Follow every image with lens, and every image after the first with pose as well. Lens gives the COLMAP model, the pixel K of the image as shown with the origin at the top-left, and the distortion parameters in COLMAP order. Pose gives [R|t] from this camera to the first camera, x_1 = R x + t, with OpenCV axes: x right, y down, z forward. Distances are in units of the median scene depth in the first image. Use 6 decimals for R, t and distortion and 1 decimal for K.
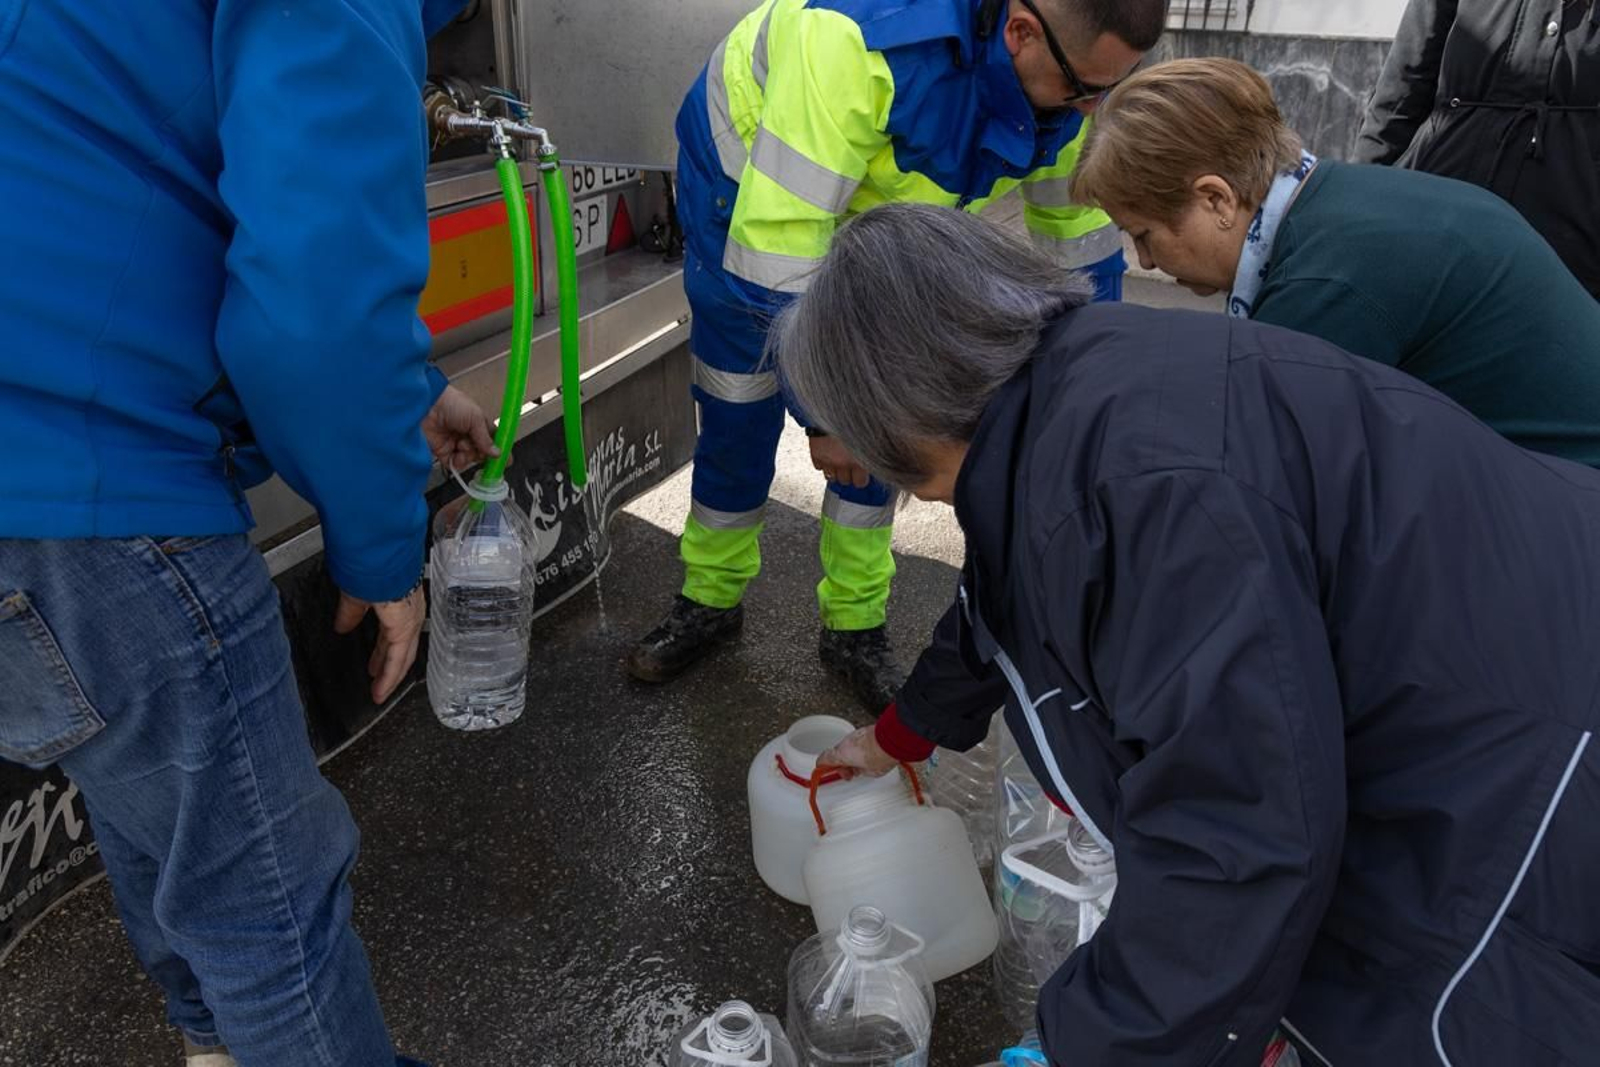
lens RADIAL K [[1138.8, 0, 813.2], [0, 1138.8, 544.0], [0, 0, 1]] dist [-0.019138, 0.006954]
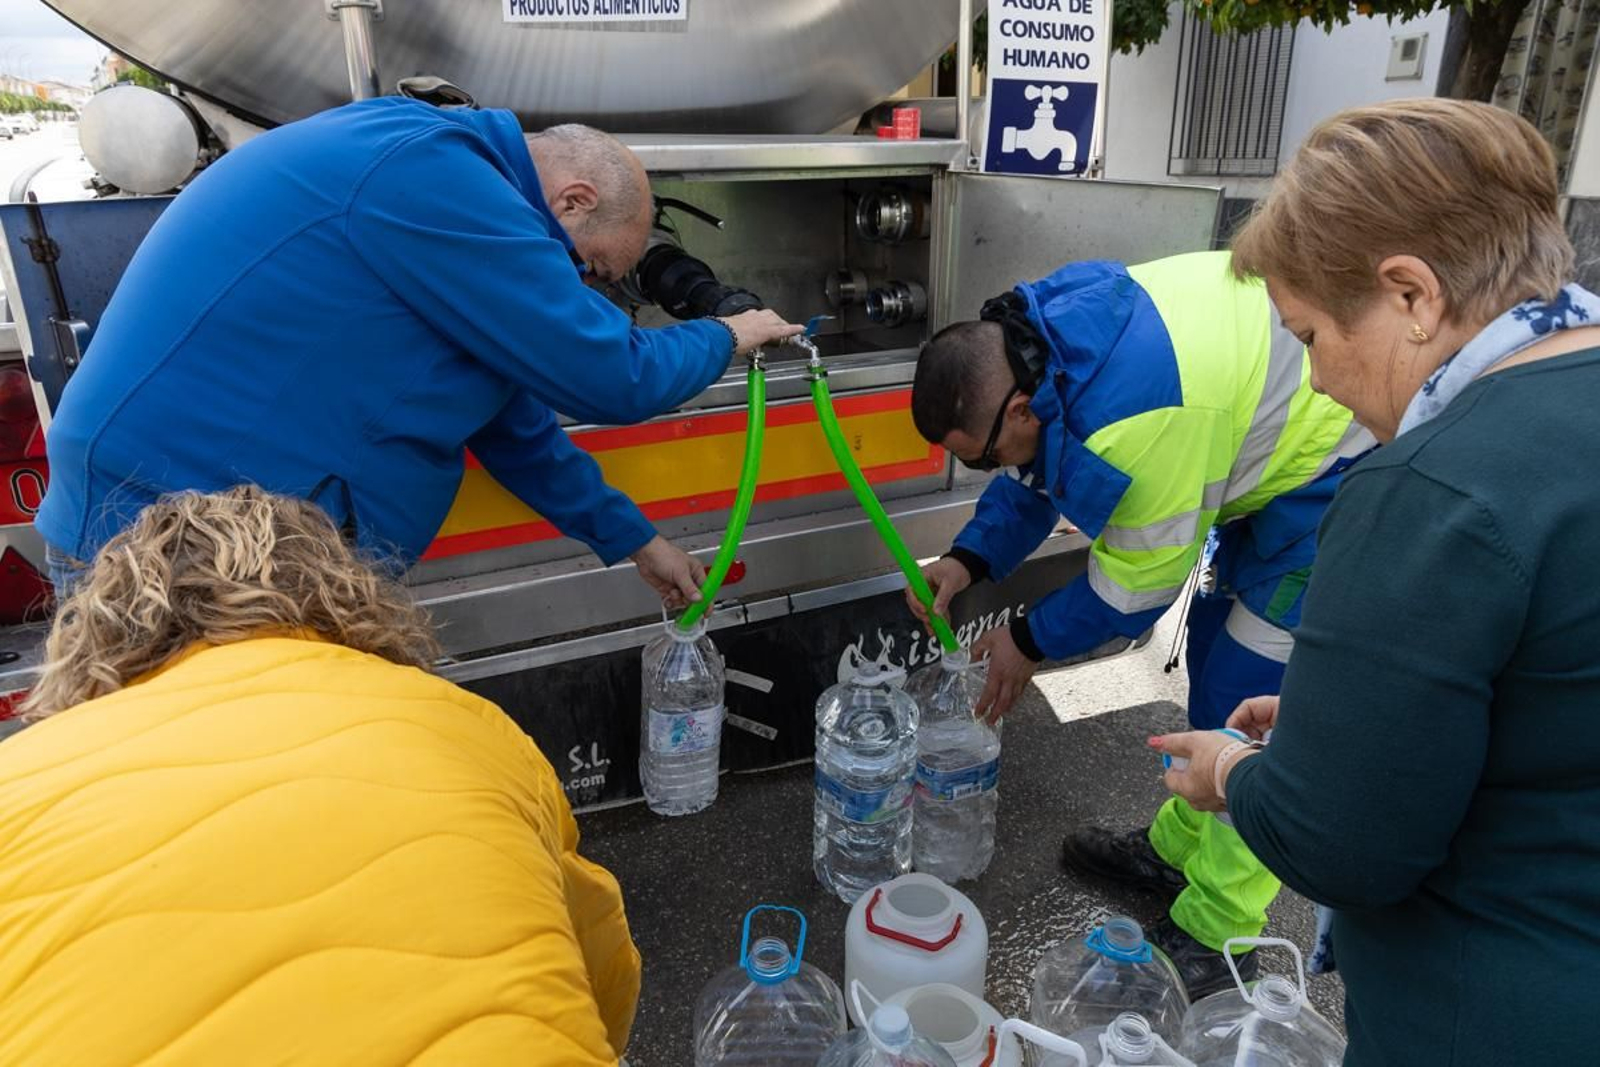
lens RADIAL K [[1074.4, 0, 801.2], [0, 1074.4, 538.9], [0, 0, 1]] dist [-0.006963, -0.001474]
pose [[0.749240, 0.200251, -0.631299, 0.308997], [-0.270433, 0.962612, -0.015611, -0.096002], [0.604570, 0.182420, 0.775382, 0.104535]]
